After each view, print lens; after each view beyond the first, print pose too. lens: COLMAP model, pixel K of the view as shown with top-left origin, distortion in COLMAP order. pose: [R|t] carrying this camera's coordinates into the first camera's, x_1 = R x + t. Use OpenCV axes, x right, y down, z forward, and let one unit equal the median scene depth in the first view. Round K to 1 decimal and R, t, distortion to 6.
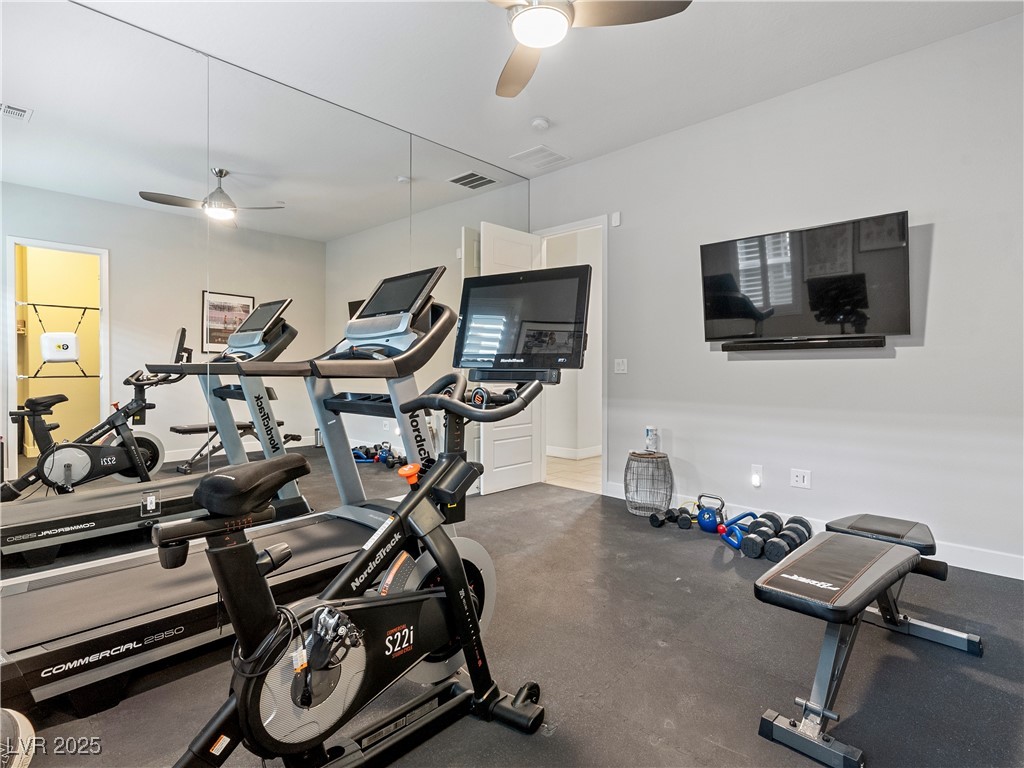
lens RADIAL K [[523.3, 0, 532.6], [0, 523.3, 368.2], [0, 0, 1]] dist [-0.012889, 0.004244]
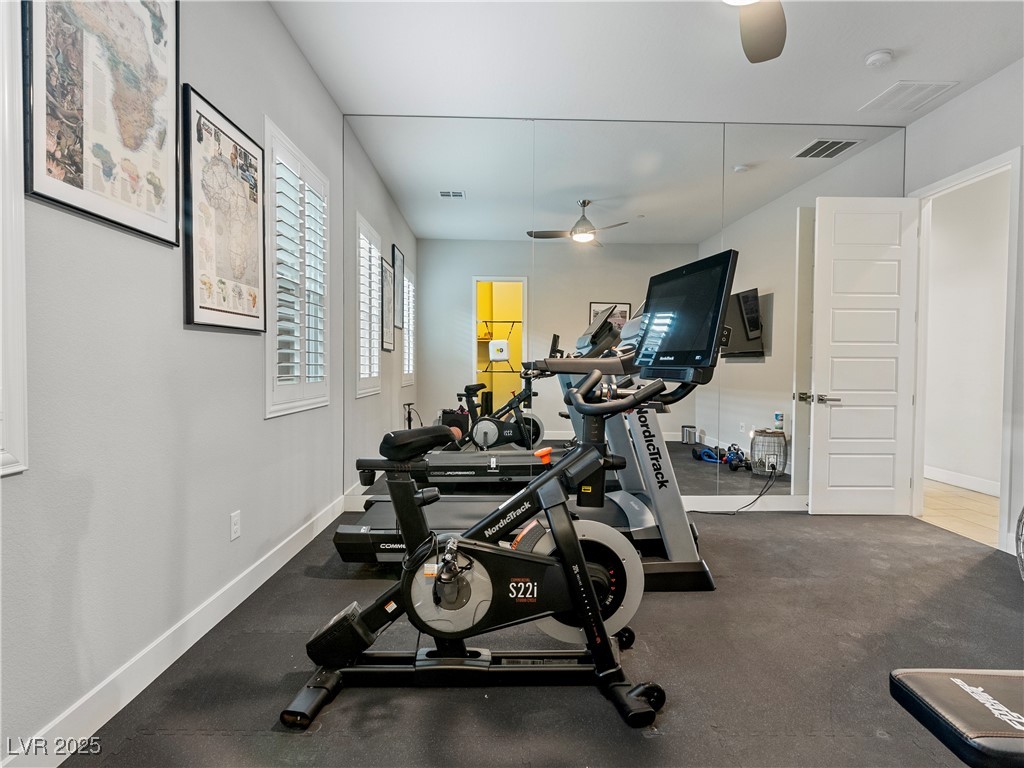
lens RADIAL K [[523.3, 0, 513.4], [0, 523.3, 379.3], [0, 0, 1]] dist [-0.012889, 0.004244]
pose [[0.695409, 0.025493, -0.718162, 0.211616], [-0.010128, 0.999619, 0.025677, 0.001165], [0.718543, -0.010583, 0.695402, 0.053039]]
